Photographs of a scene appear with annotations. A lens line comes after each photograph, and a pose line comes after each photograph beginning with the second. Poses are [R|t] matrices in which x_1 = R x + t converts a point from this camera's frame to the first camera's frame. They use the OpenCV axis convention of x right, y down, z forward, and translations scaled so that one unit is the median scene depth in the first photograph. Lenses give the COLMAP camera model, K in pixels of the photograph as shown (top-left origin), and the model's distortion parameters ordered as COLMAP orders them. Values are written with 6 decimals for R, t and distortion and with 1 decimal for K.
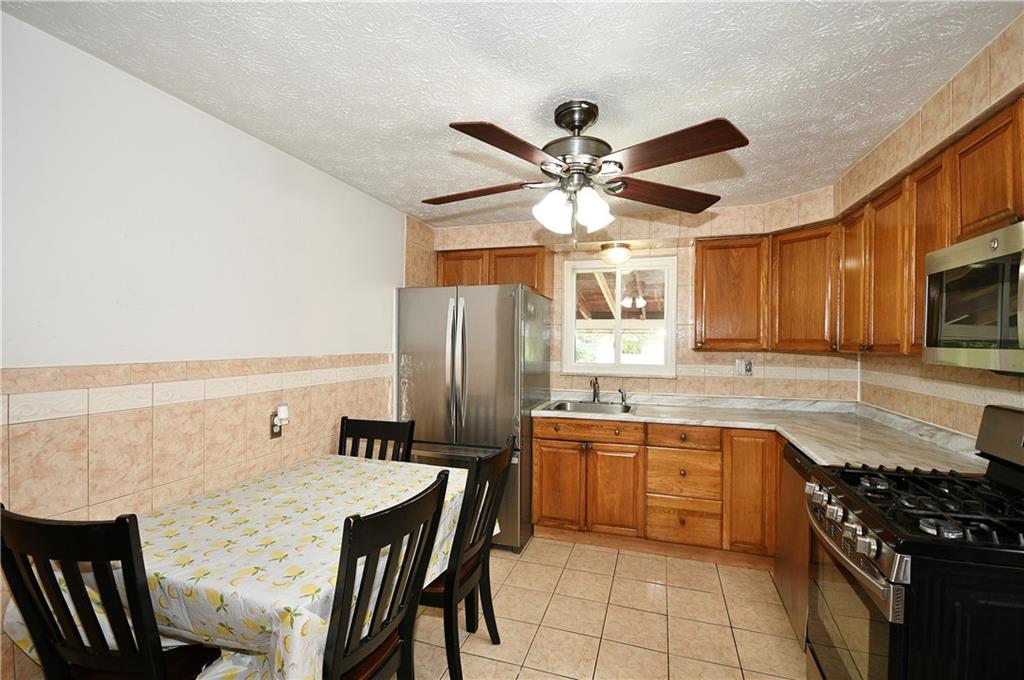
lens RADIAL K [[453.1, 0, 510.1], [0, 453.1, 340.0], [0, 0, 1]] dist [-0.002854, -0.006463]
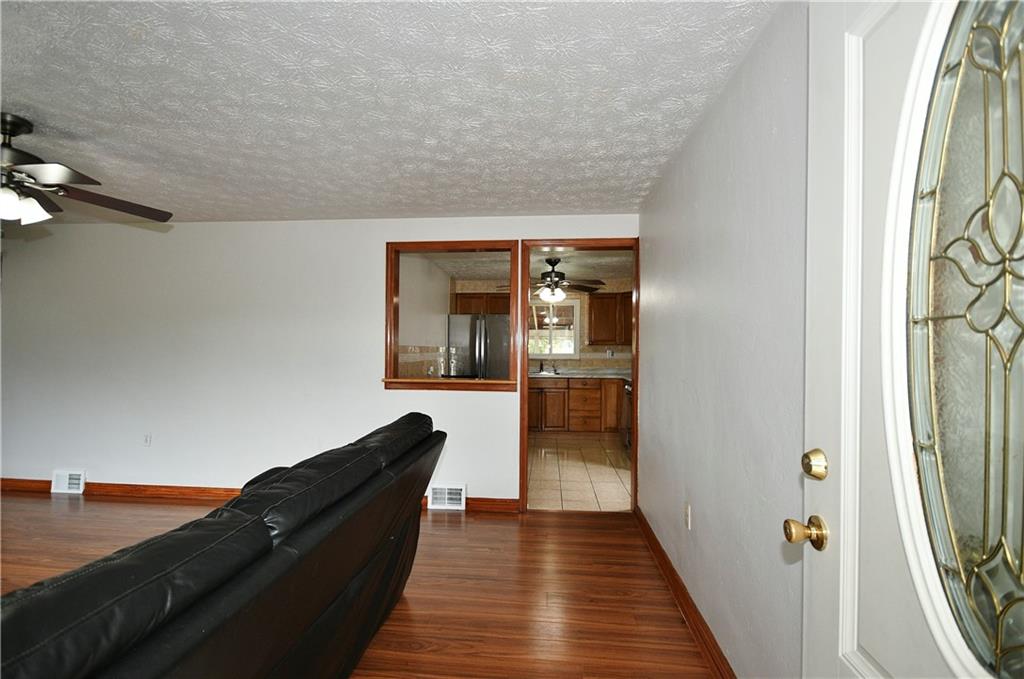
lens RADIAL K [[459.6, 0, 509.4], [0, 459.6, 343.8], [0, 0, 1]] dist [0.003049, -0.008878]
pose [[0.973315, -0.002942, 0.229455, -0.482155], [0.004675, 0.999965, -0.007008, 0.030583], [-0.229426, 0.007894, 0.973294, -1.086090]]
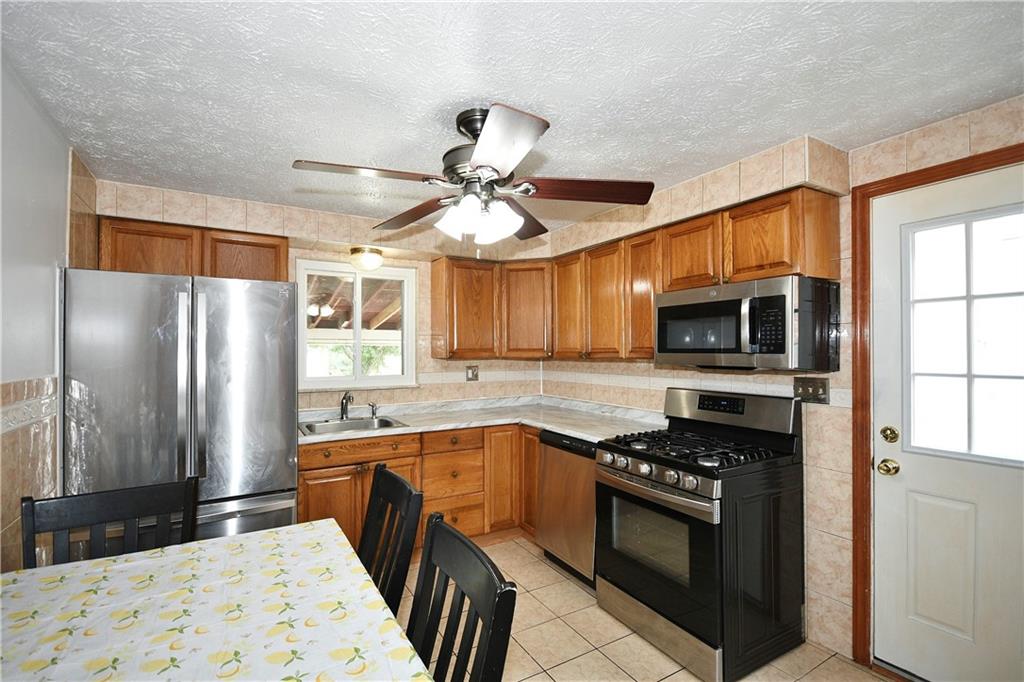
lens RADIAL K [[459.6, 0, 509.5], [0, 459.6, 347.3], [0, 0, 1]] dist [0.003049, -0.008878]
pose [[0.662251, -0.005977, 0.749258, -0.332228], [0.009890, 0.999951, -0.000764, -0.004481], [-0.749216, 0.007916, 0.662278, 0.171895]]
